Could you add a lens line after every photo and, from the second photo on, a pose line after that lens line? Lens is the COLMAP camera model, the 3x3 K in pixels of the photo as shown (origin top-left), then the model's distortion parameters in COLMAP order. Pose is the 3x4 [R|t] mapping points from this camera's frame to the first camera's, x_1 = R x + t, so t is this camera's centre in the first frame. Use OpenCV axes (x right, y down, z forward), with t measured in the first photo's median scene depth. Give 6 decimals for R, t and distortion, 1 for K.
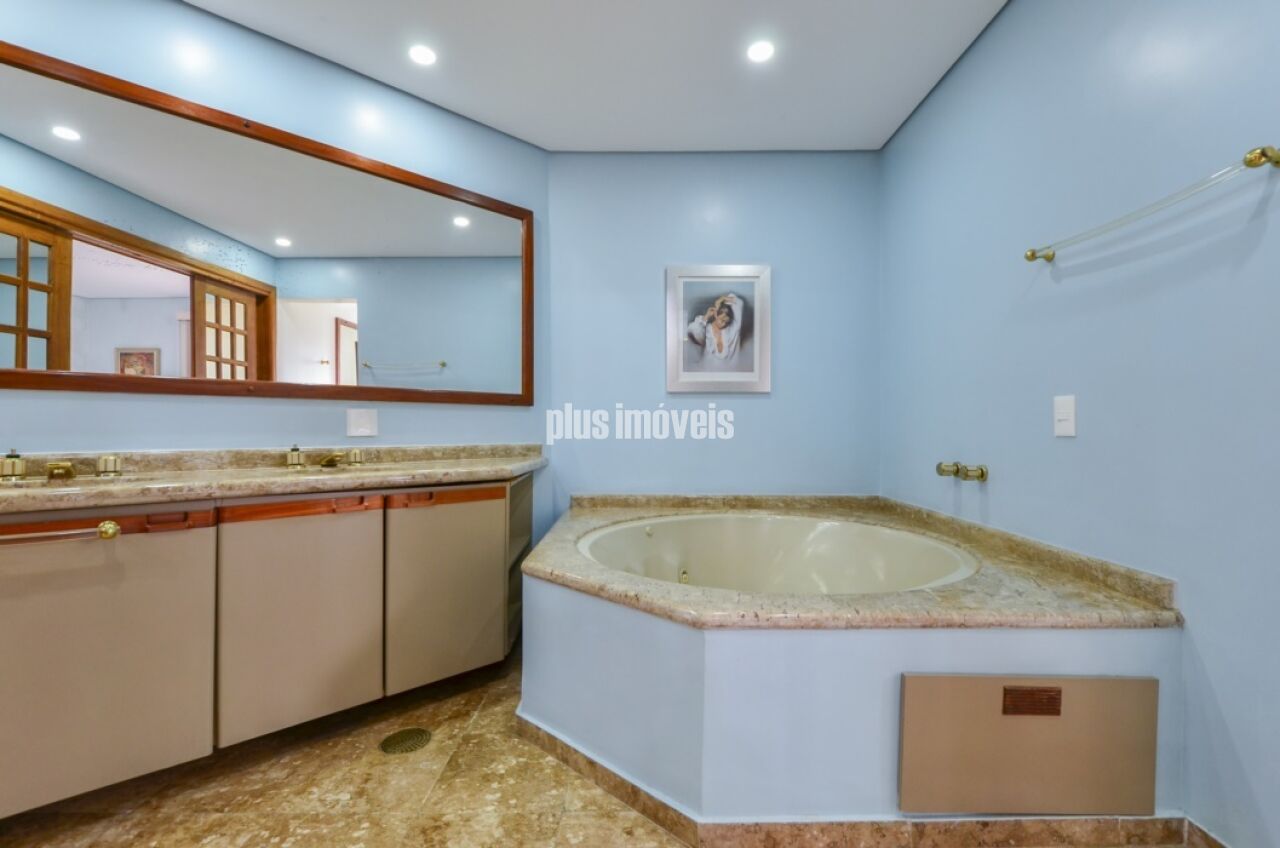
lens RADIAL K [[559.9, 0, 640.0], [0, 559.9, 429.2], [0, 0, 1]] dist [0.000873, -0.000002]
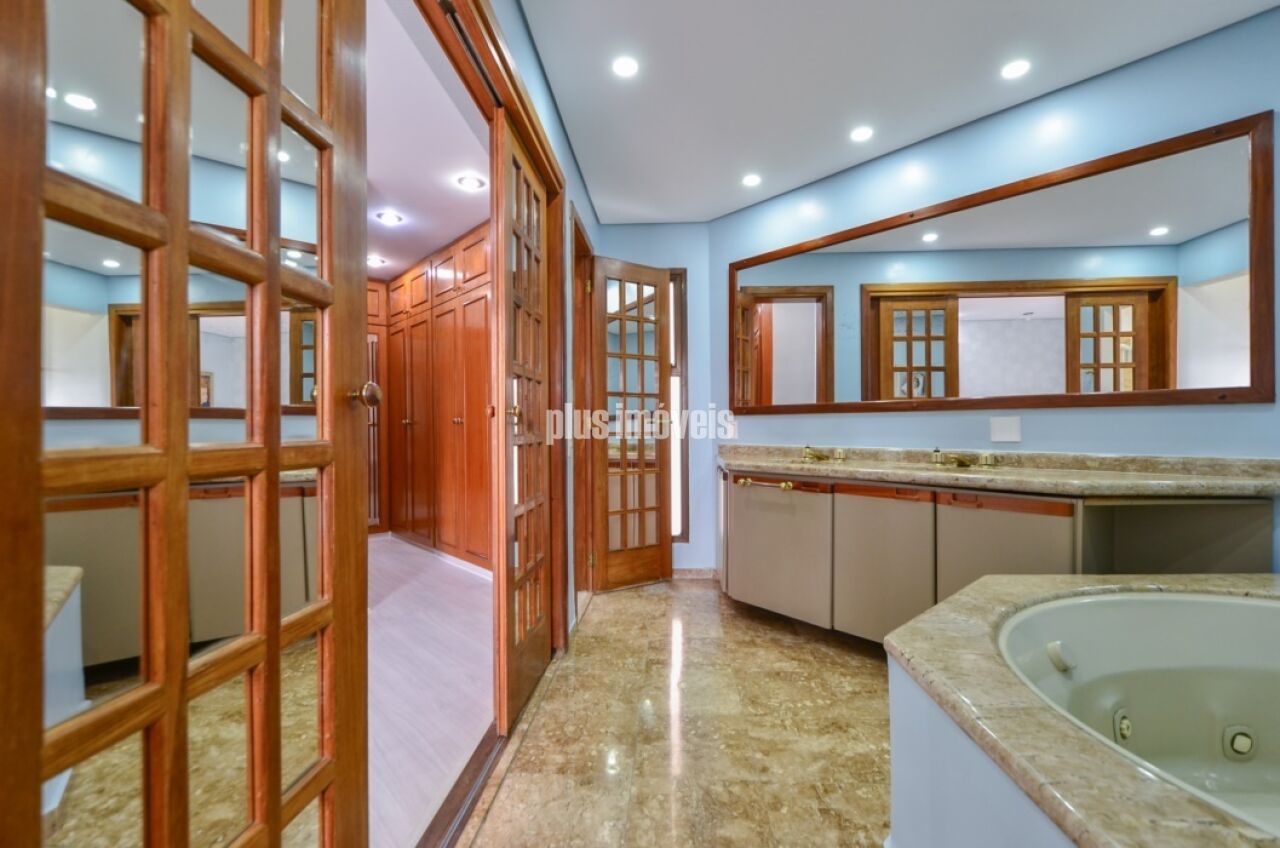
lens RADIAL K [[559.9, 0, 642.2], [0, 559.9, 426.0], [0, 0, 1]] dist [0.000873, -0.000002]
pose [[-0.049389, -0.003077, -0.998775, 0.575983], [0.002644, 0.999991, -0.003212, -0.015275], [0.998776, -0.002799, -0.049381, 0.323052]]
